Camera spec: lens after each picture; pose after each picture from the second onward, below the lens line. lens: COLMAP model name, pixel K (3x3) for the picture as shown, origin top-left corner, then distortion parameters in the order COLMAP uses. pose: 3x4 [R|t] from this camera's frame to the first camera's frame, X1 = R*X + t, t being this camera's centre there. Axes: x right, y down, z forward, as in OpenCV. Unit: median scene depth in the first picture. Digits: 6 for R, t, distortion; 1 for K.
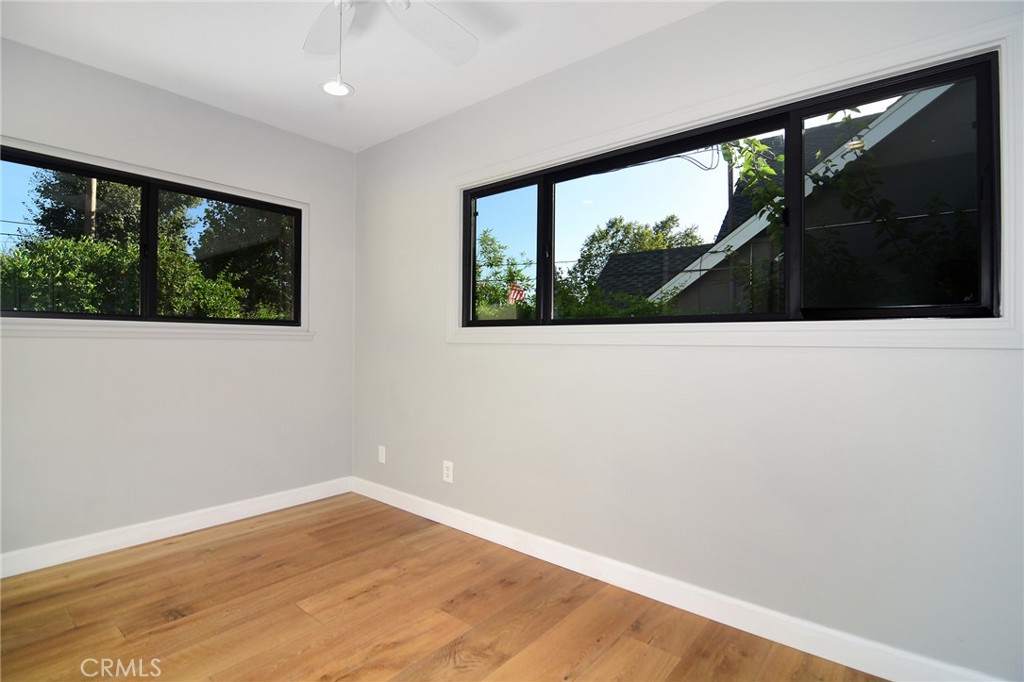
lens RADIAL K [[493.9, 0, 513.0], [0, 493.9, 340.1], [0, 0, 1]] dist [-0.011006, -0.005770]
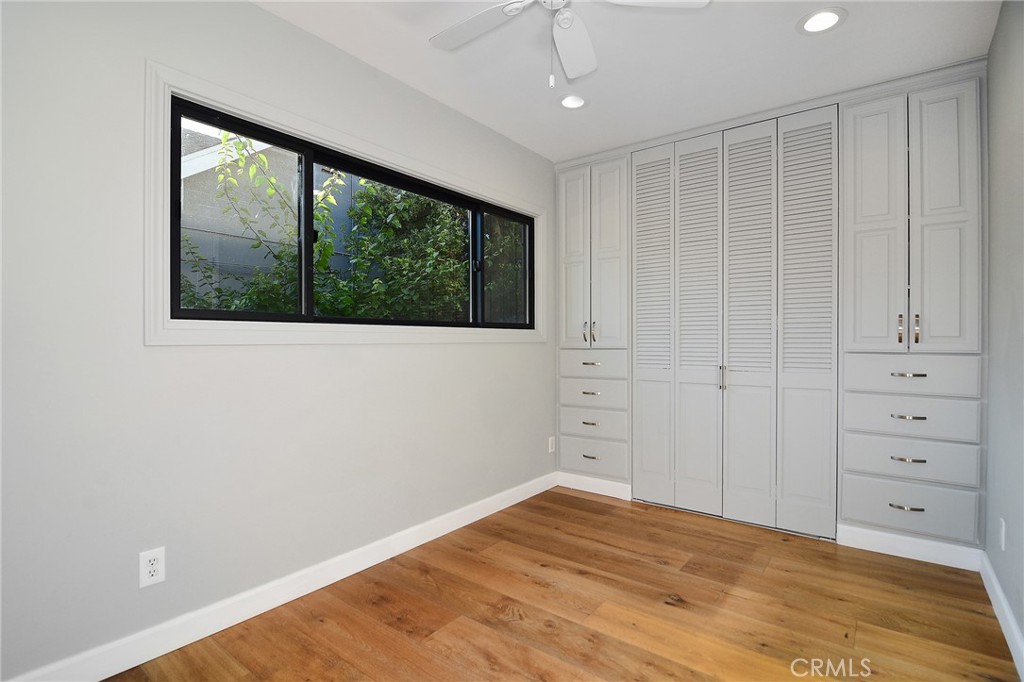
lens RADIAL K [[493.9, 0, 513.2], [0, 493.9, 340.5], [0, 0, 1]] dist [-0.011006, -0.005770]
pose [[-0.041643, -0.006223, 0.999113, -1.038238], [-0.001606, 0.999980, 0.006162, -0.005194], [-0.999131, -0.001348, -0.041652, 0.863911]]
